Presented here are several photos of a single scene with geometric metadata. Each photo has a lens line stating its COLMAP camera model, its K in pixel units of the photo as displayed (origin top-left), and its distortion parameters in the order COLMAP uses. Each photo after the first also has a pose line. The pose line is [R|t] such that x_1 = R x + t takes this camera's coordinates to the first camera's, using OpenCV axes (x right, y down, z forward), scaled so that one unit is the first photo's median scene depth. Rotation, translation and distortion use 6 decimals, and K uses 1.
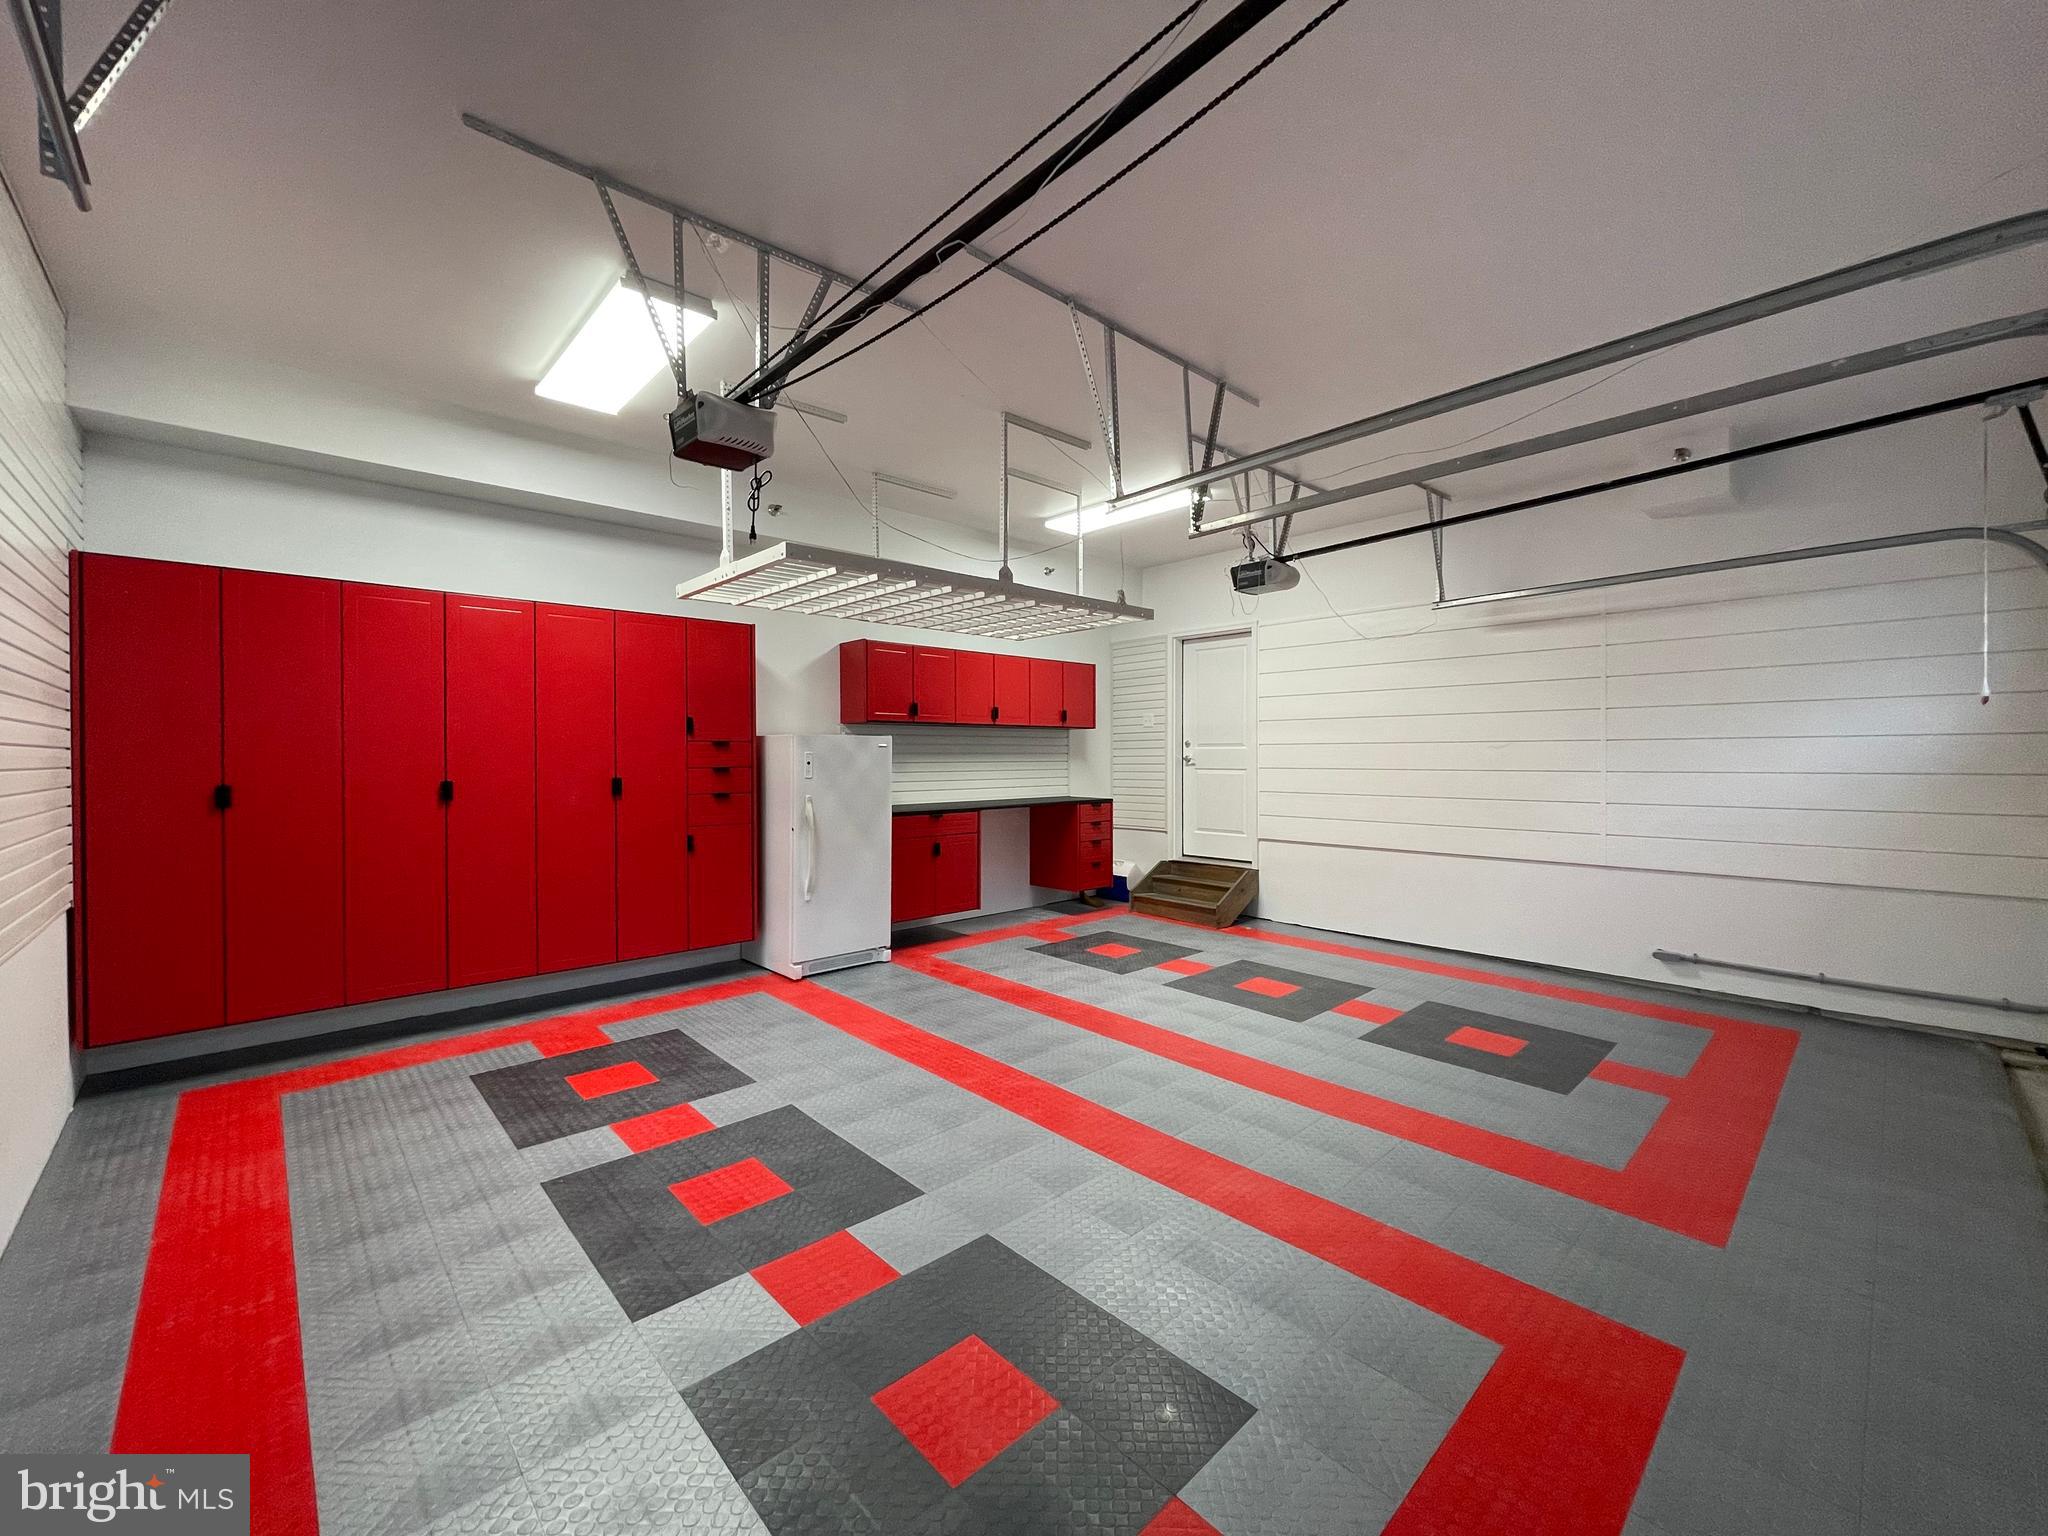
lens RADIAL K [[830.9, 0, 1024.0], [0, 830.9, 768.0], [0, 0, 1]] dist [-0.002325, 0.000165]
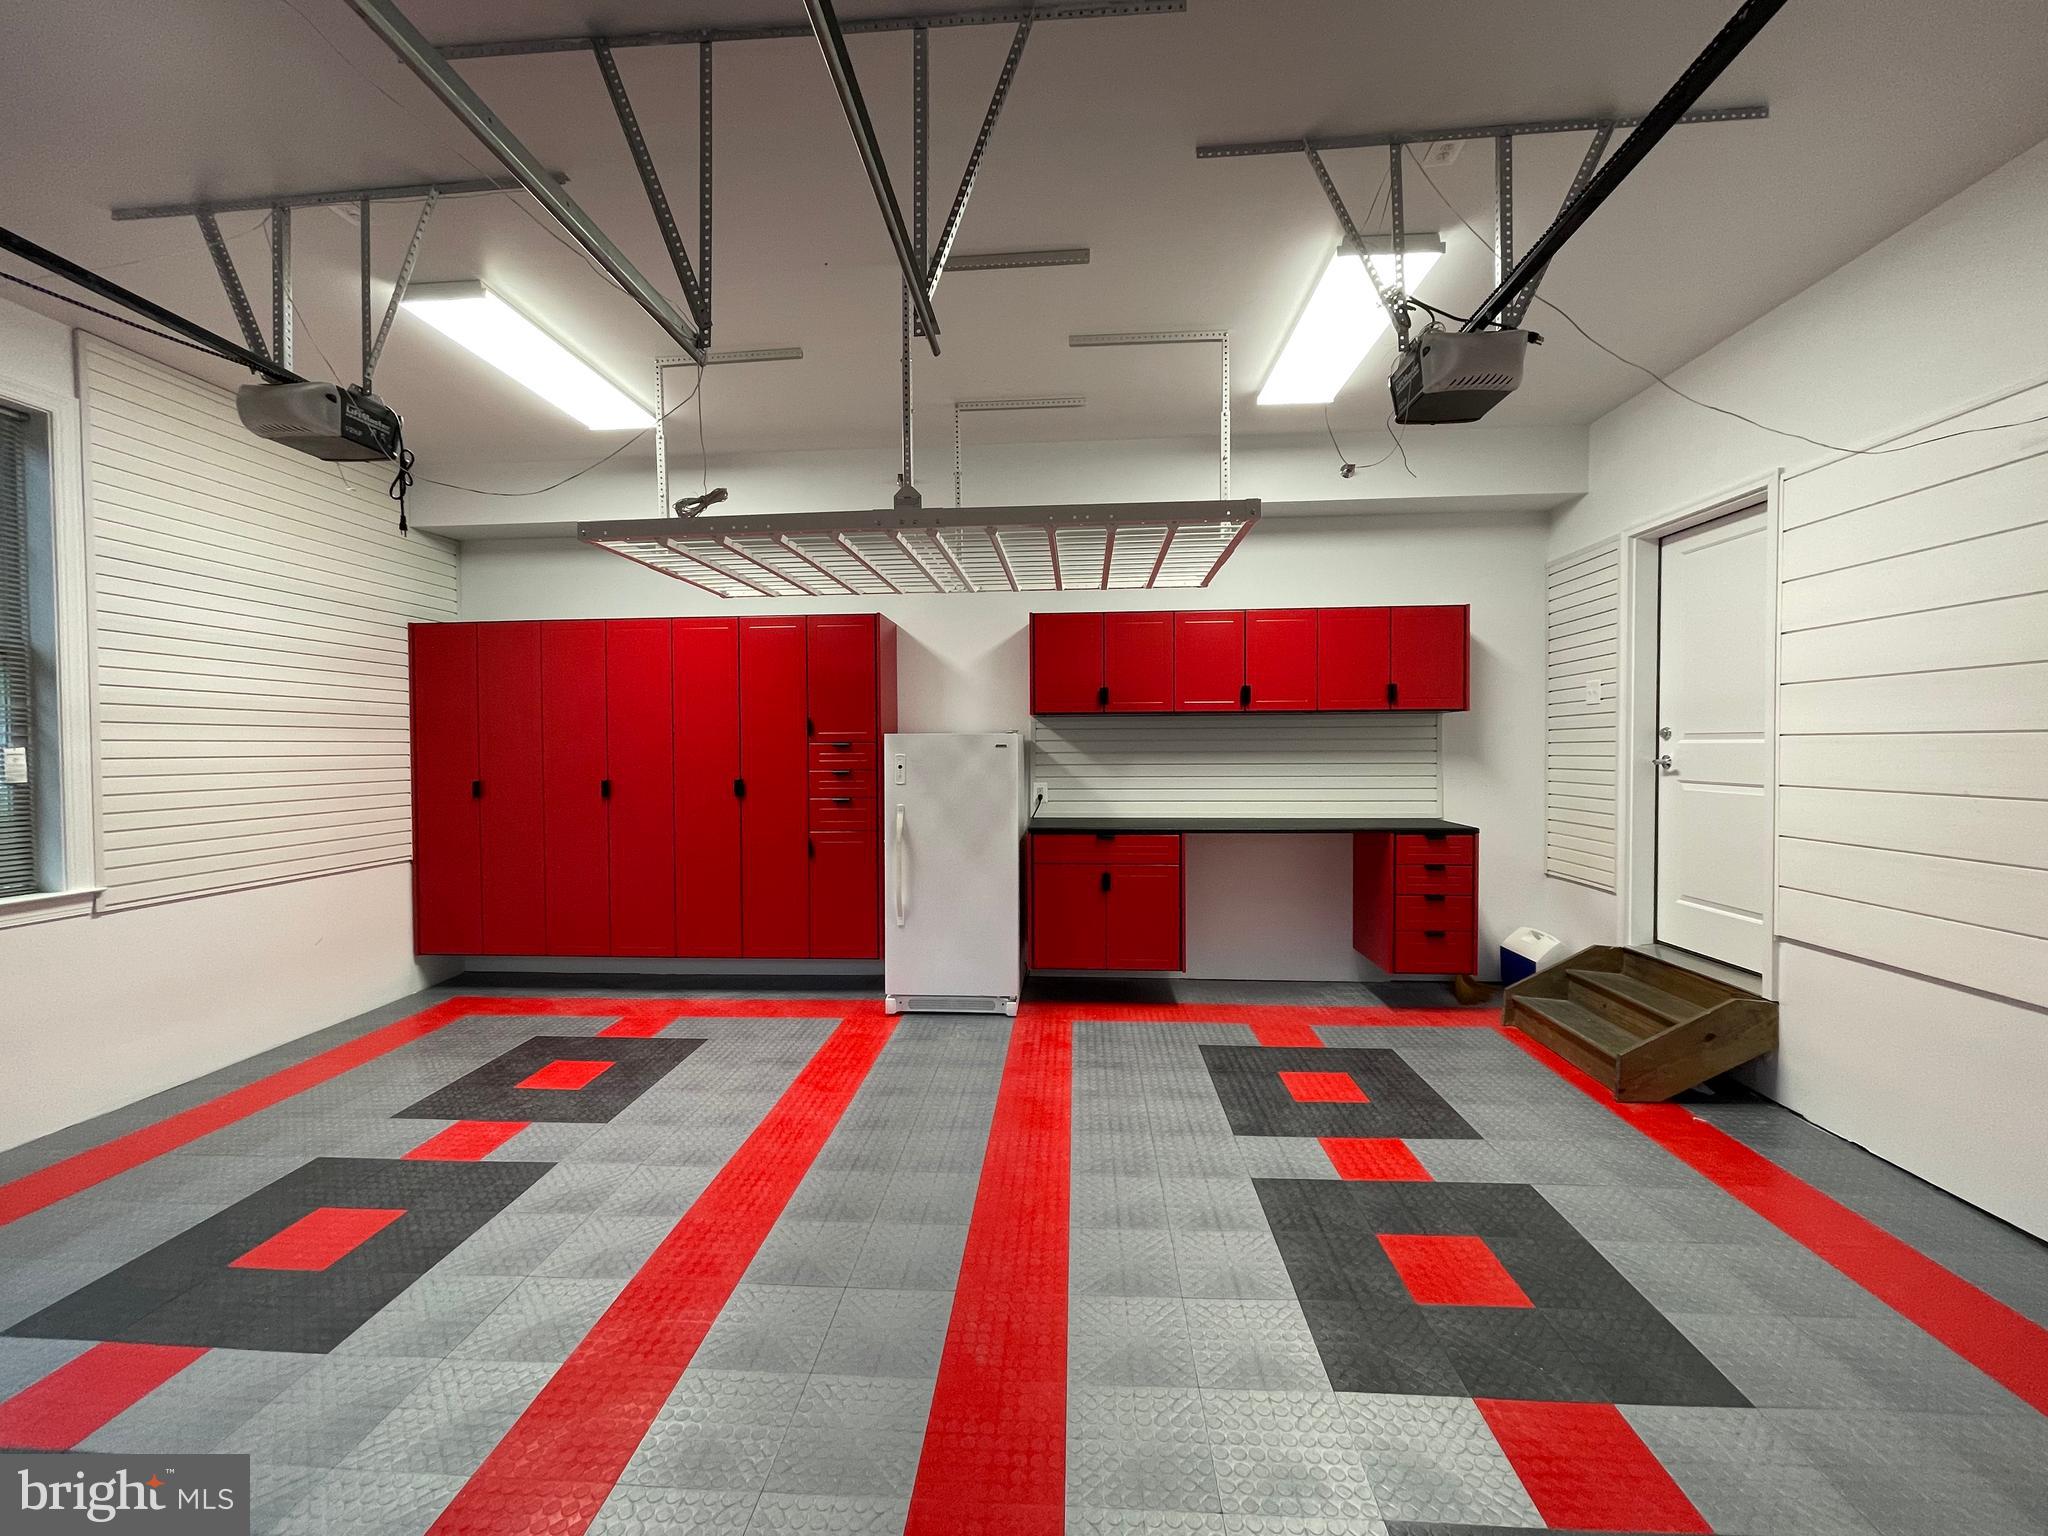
lens RADIAL K [[830.9, 0, 1024.0], [0, 830.9, 768.0], [0, 0, 1]] dist [-0.002325, 0.000165]
pose [[0.684509, 0.016921, -0.728808, 0.417746], [-0.006211, 0.999830, 0.017380, -0.018789], [0.728978, -0.007369, 0.684498, 0.463037]]
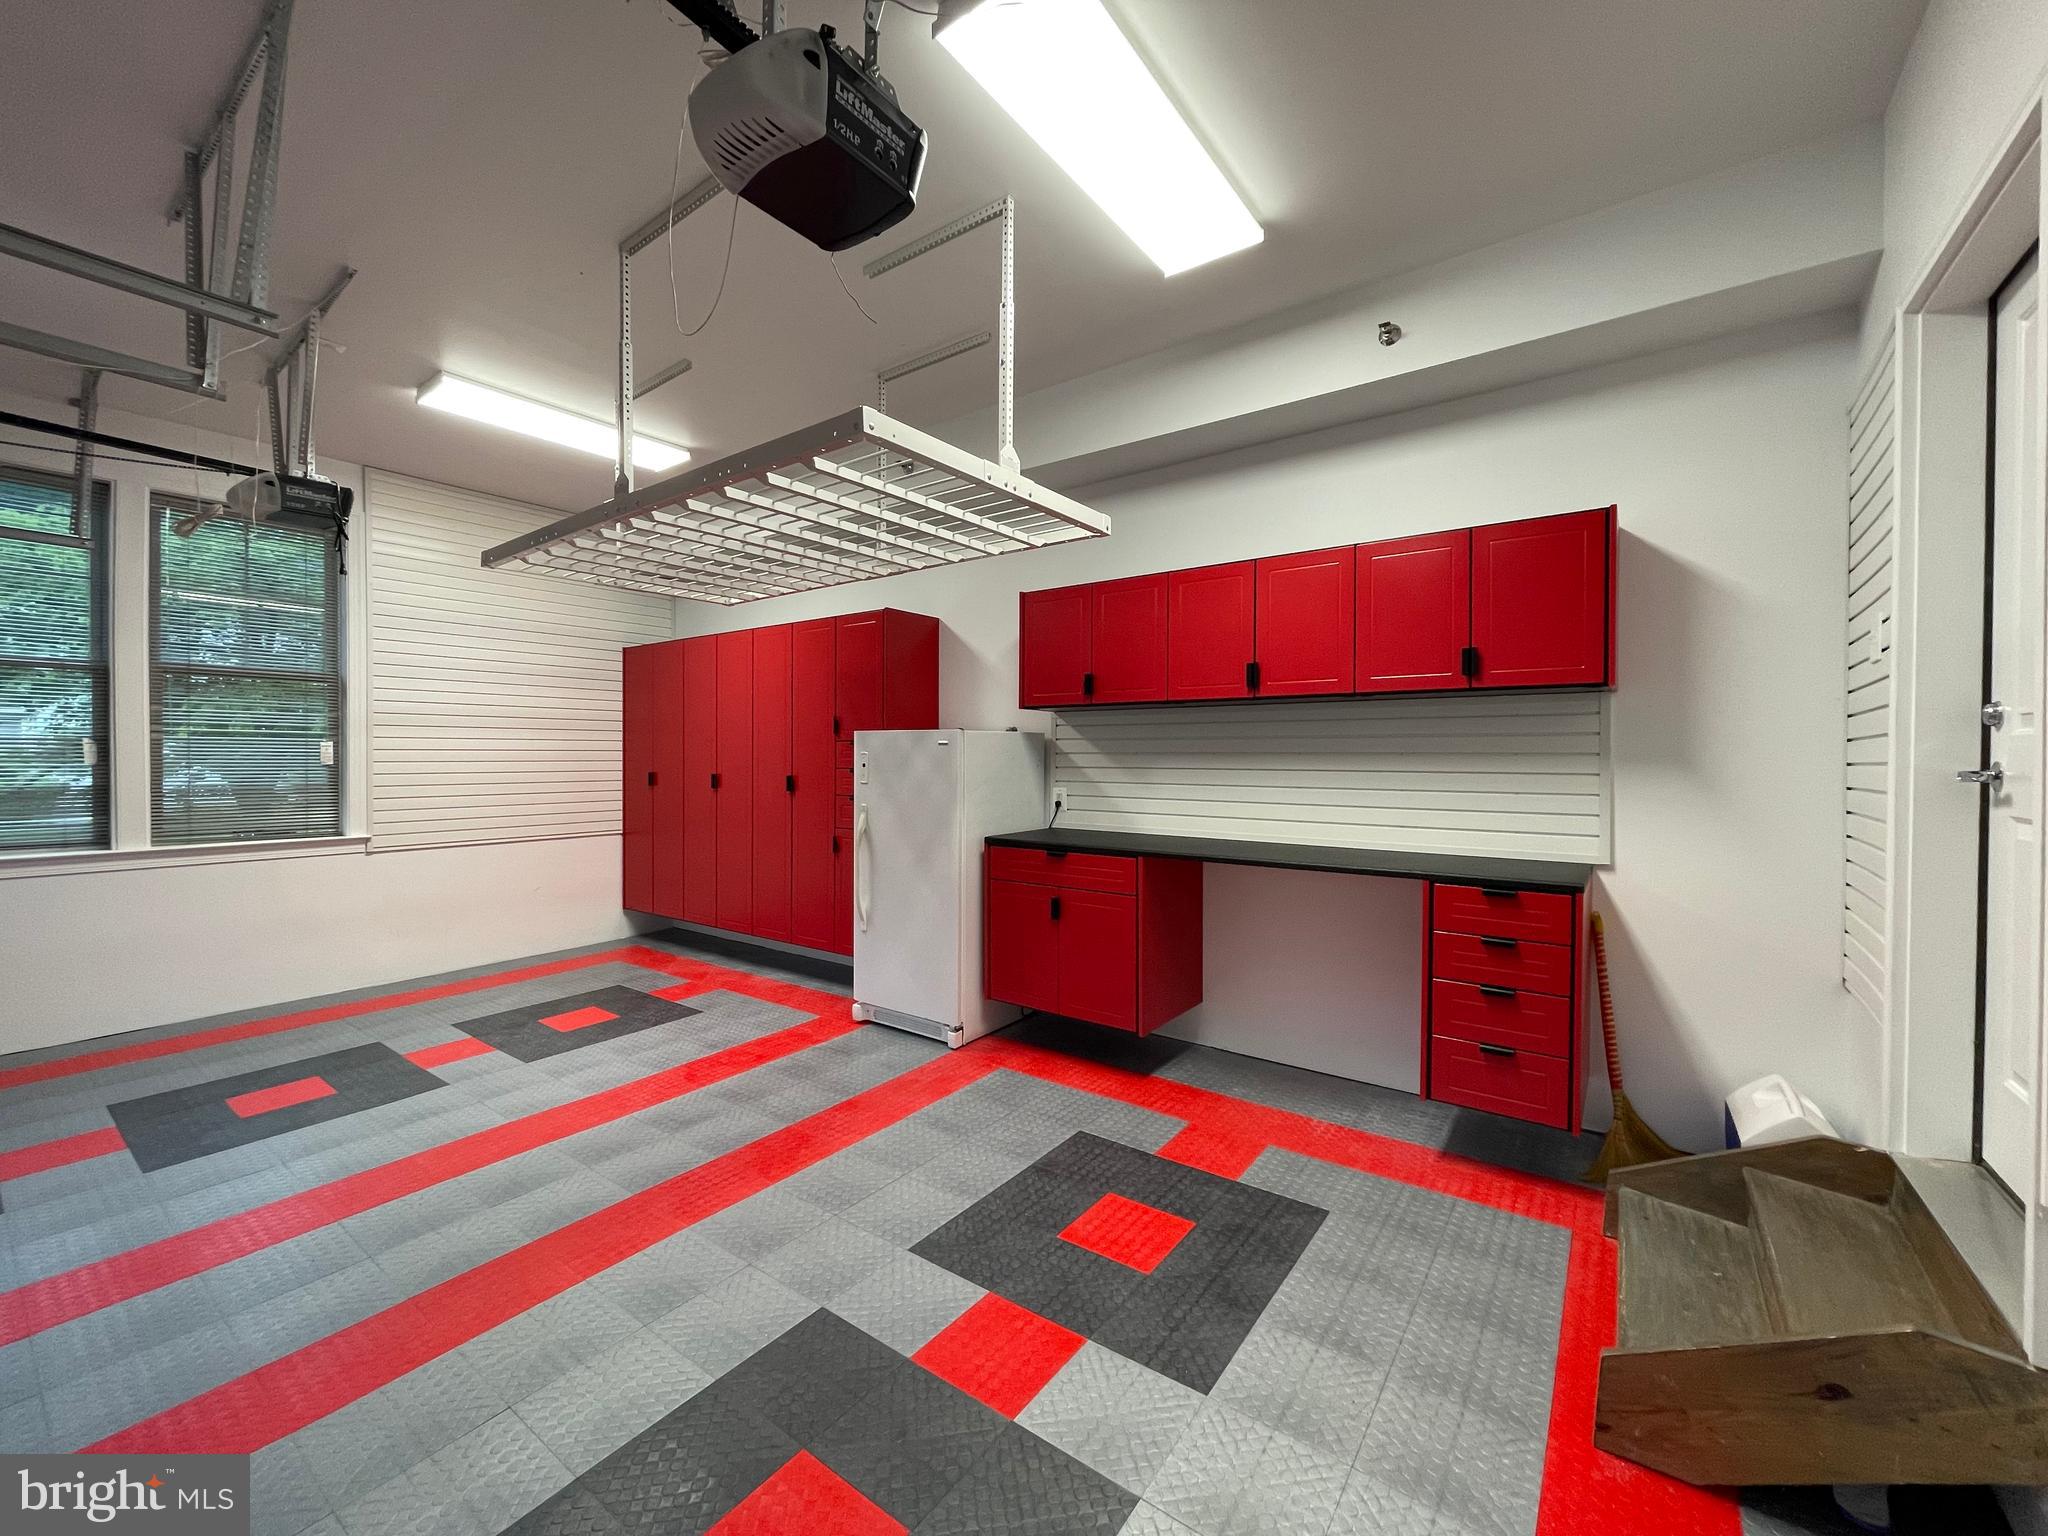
lens RADIAL K [[830.9, 0, 1024.0], [0, 830.9, 768.0], [0, 0, 1]] dist [-0.002325, 0.000165]
pose [[0.179250, 0.018046, -0.983638, 0.535219], [-0.017812, 0.999727, 0.015096, -0.016817], [0.983642, 0.014814, 0.179523, 0.926459]]
